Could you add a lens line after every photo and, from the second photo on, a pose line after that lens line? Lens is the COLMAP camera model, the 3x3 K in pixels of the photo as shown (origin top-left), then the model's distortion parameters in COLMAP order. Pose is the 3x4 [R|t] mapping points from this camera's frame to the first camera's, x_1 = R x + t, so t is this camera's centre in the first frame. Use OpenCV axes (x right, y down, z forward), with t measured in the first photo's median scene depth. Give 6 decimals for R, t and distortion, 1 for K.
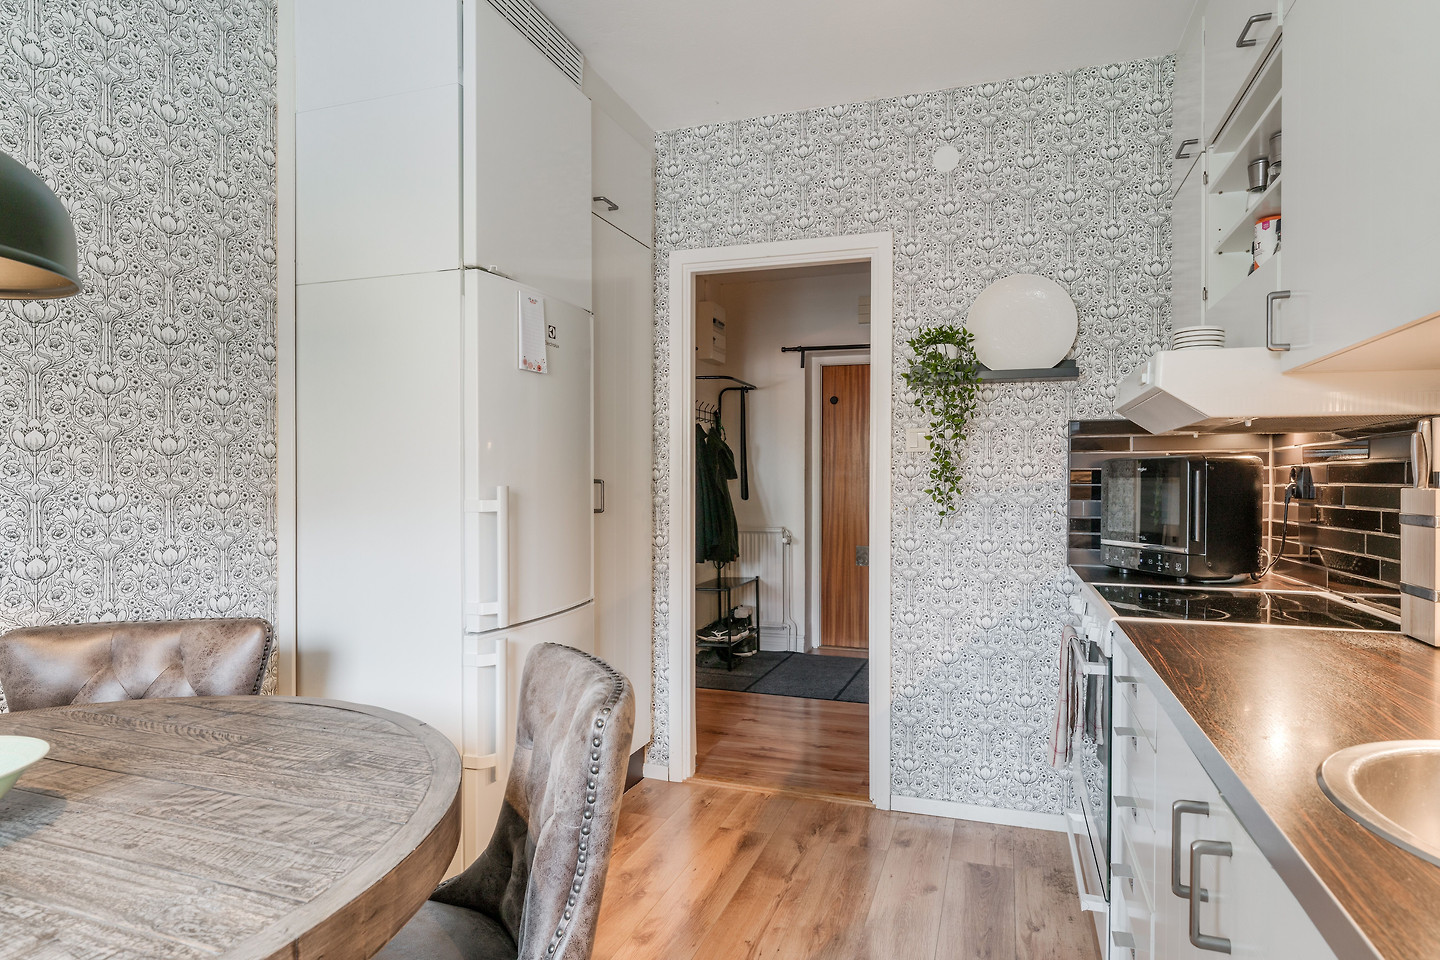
lens RADIAL K [[764.3, 0, 720.0], [0, 764.3, 480.0], [0, 0, 1]] dist [0.001153, 0.000081]
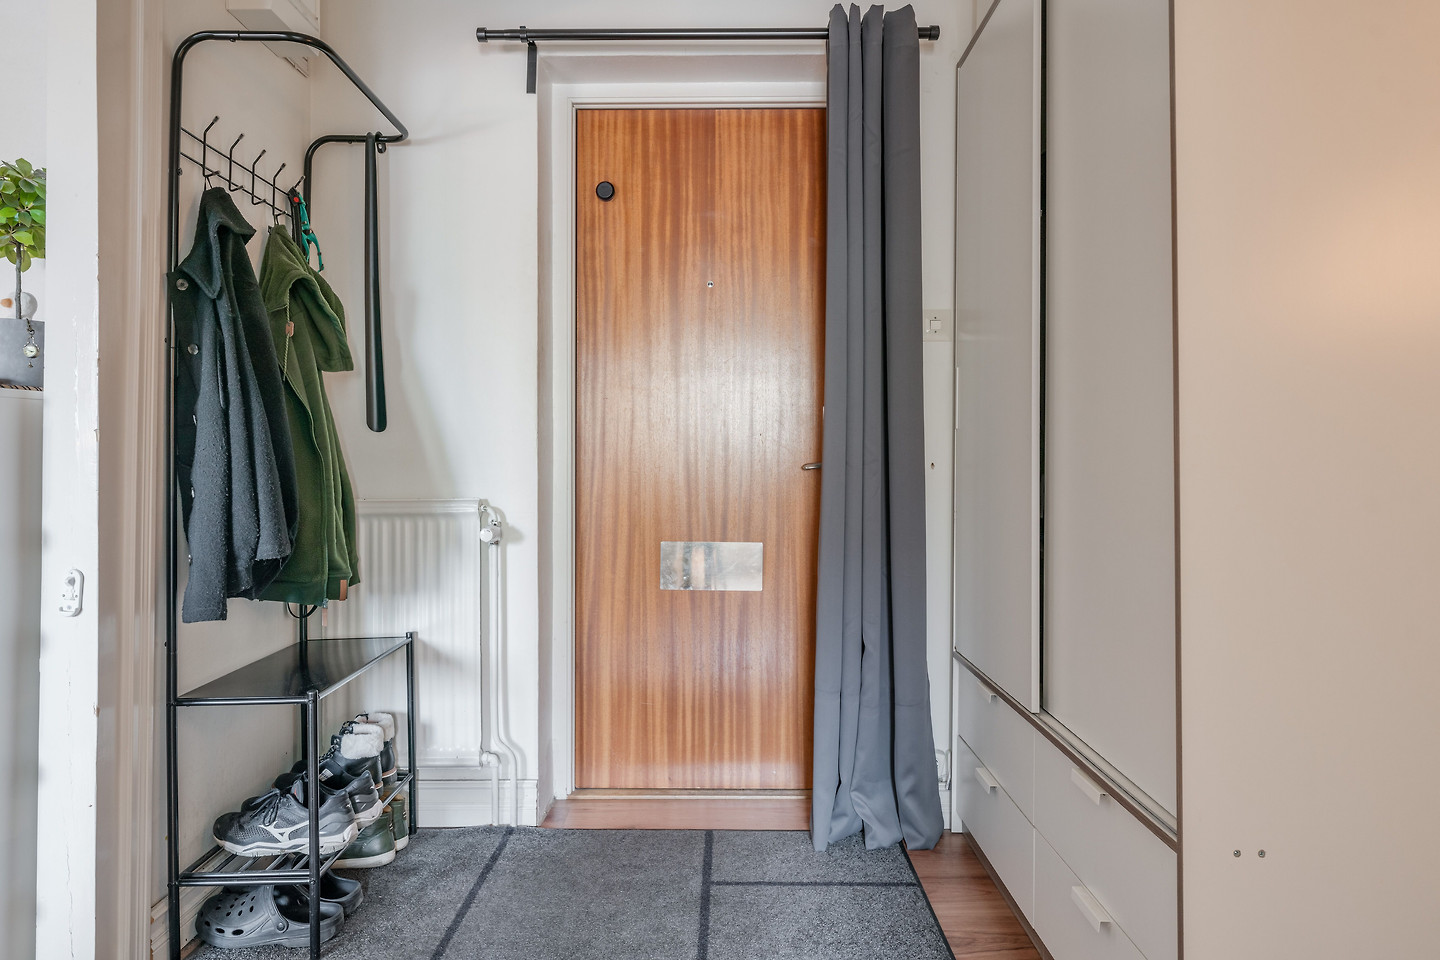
lens RADIAL K [[969.7, 0, 714.4], [0, 969.7, 449.0], [0, 0, 1]] dist [-0.000888, -0.000135]
pose [[0.944230, -0.000822, 0.329285, 0.032840], [0.003443, 0.999967, -0.007377, 0.040122], [-0.329268, 0.008099, 0.944202, 0.500789]]
